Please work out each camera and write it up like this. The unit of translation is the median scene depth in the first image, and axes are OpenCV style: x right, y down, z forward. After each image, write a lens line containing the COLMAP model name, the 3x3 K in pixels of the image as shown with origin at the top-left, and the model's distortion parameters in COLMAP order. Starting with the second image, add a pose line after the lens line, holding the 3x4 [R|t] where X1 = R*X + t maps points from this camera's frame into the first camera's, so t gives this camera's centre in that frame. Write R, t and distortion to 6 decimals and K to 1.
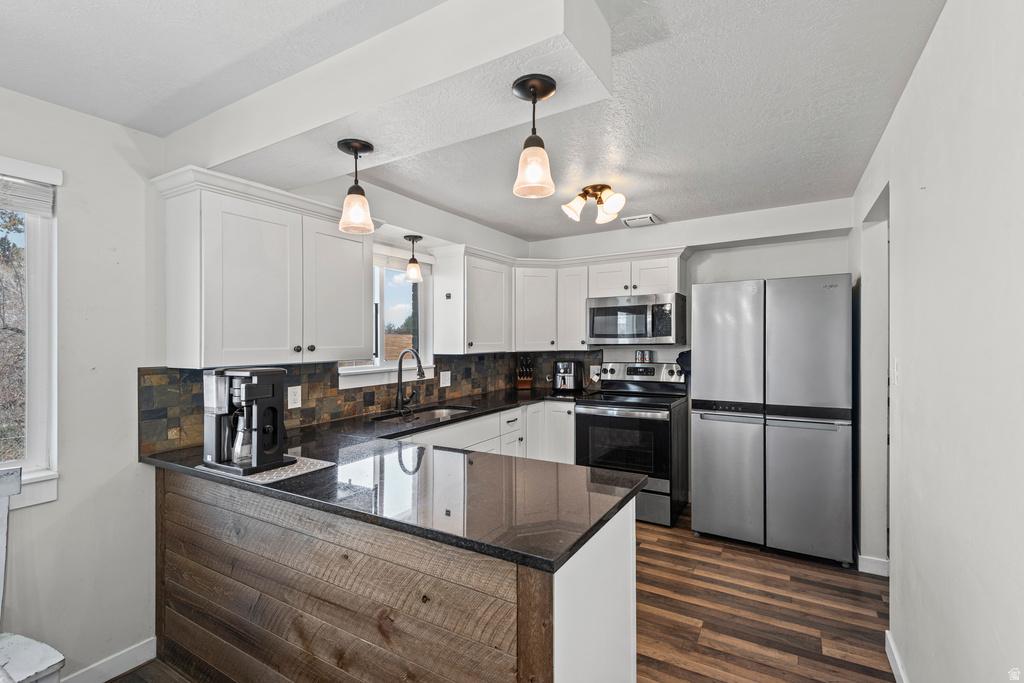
lens RADIAL K [[459.6, 0, 507.7], [0, 459.6, 340.4], [0, 0, 1]] dist [0.007625, -0.007263]
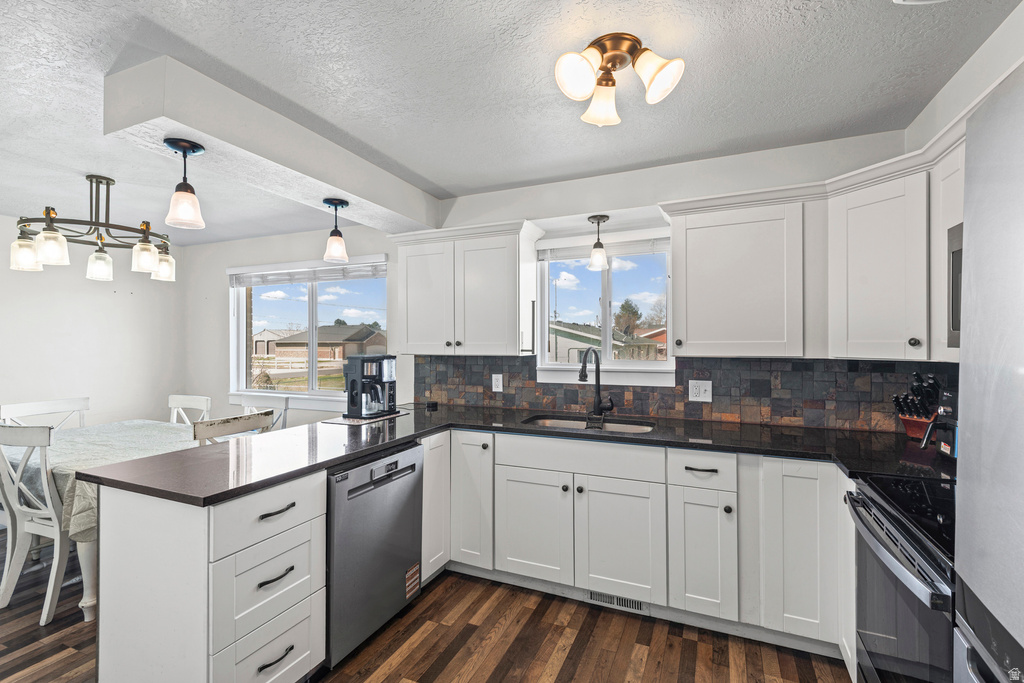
lens RADIAL K [[459.6, 0, 569.9], [0, 459.6, 334.8], [0, 0, 1]] dist [0.007625, -0.007263]
pose [[0.154352, -0.000335, -0.988016, 0.601010], [0.002196, 0.999998, 0.000004, -0.004290], [0.988013, -0.002170, 0.154353, 0.763906]]
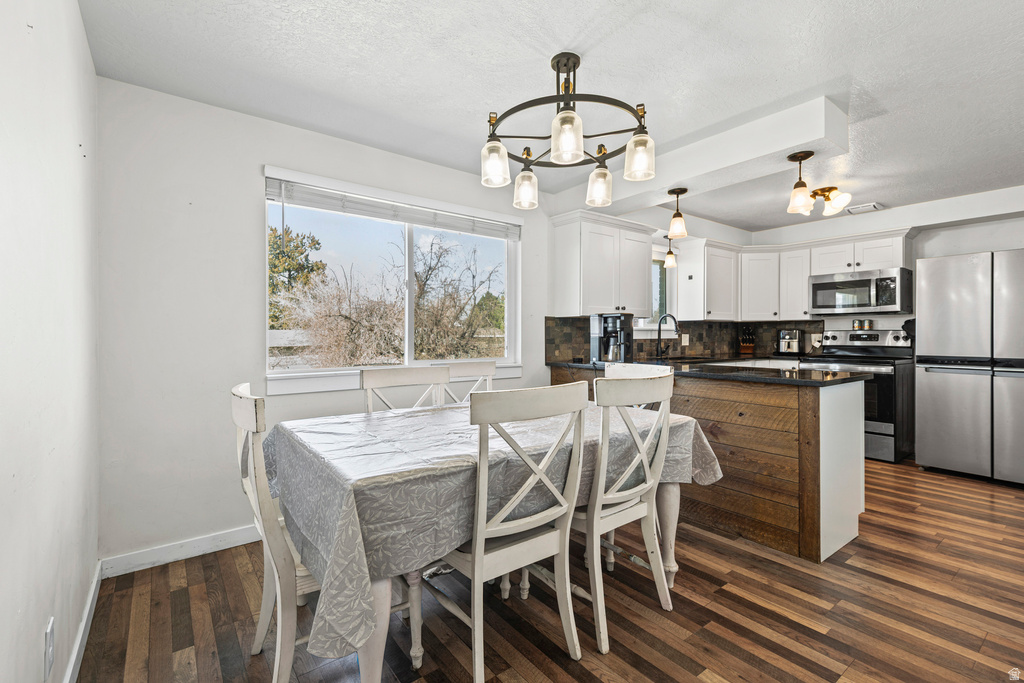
lens RADIAL K [[459.6, 0, 502.9], [0, 459.6, 329.1], [0, 0, 1]] dist [0.007625, -0.007263]
pose [[0.930155, 0.004057, -0.367145, -0.153878], [-0.007825, 0.999931, -0.008775, 0.076386], [0.367084, 0.011035, 0.930122, -0.486435]]
